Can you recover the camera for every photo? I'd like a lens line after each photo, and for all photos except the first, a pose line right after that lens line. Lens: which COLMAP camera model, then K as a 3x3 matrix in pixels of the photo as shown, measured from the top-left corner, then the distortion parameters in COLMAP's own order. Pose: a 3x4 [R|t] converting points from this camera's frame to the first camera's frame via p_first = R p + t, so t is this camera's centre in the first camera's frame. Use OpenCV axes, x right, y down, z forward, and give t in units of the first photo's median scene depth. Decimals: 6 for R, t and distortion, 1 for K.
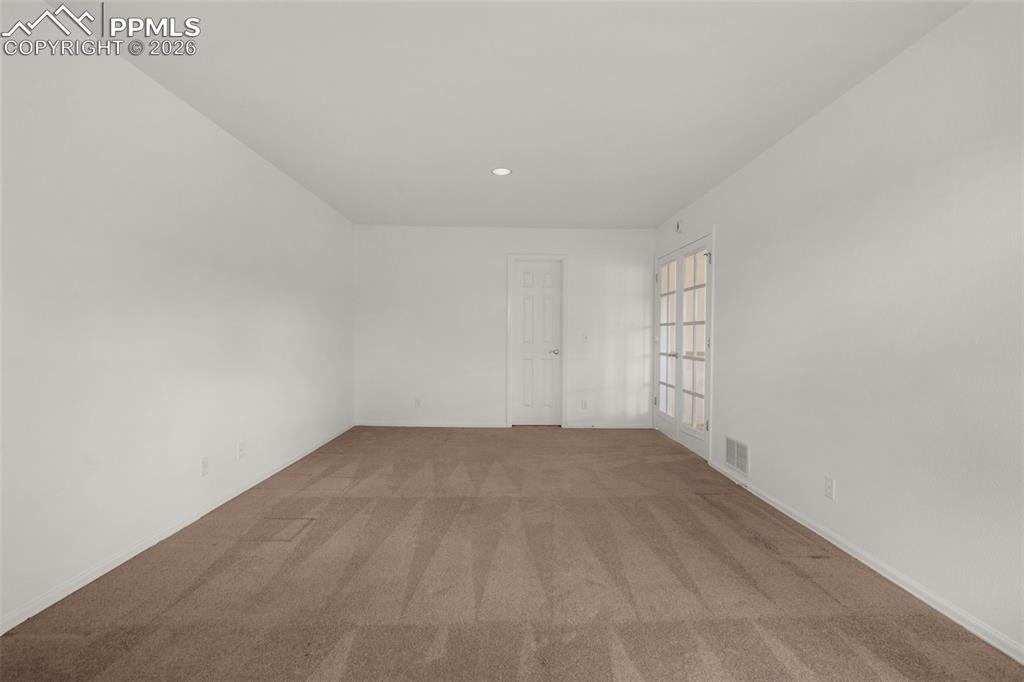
lens RADIAL K [[474.5, 0, 511.1], [0, 474.5, 344.9], [0, 0, 1]] dist [-0.001915, 0.000070]
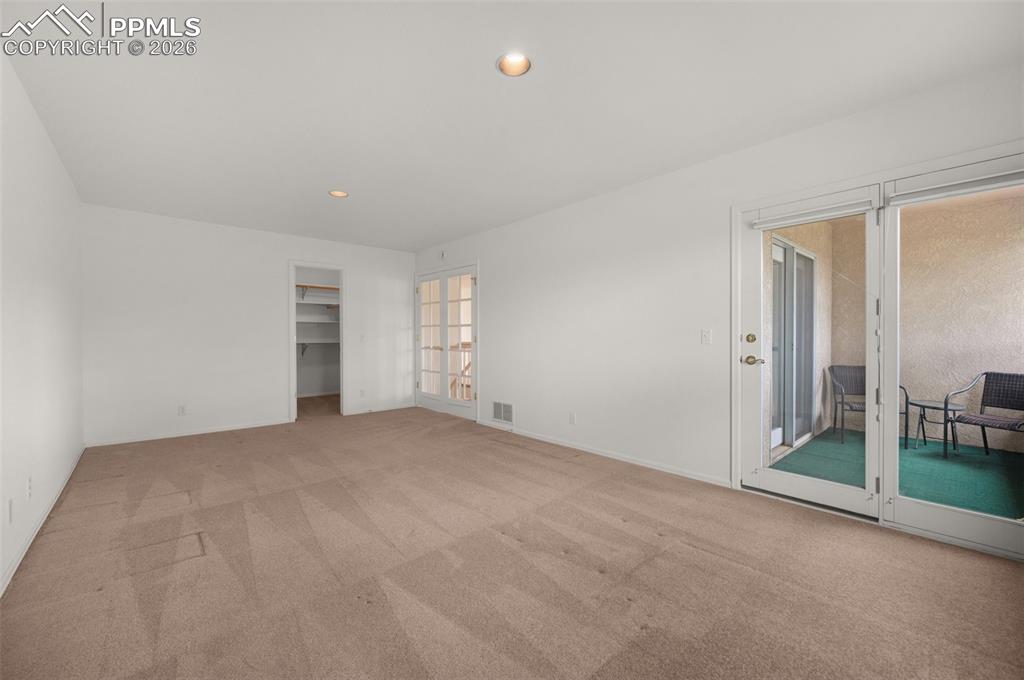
lens RADIAL K [[412.8, 0, 502.6], [0, 412.8, 335.6], [0, 0, 1]] dist [-0.003188, 0.000803]
pose [[0.757484, -0.009368, 0.652787, -0.352195], [0.019046, 0.999789, -0.007753, -0.004466], [-0.652576, 0.018306, 0.757502, -0.013405]]
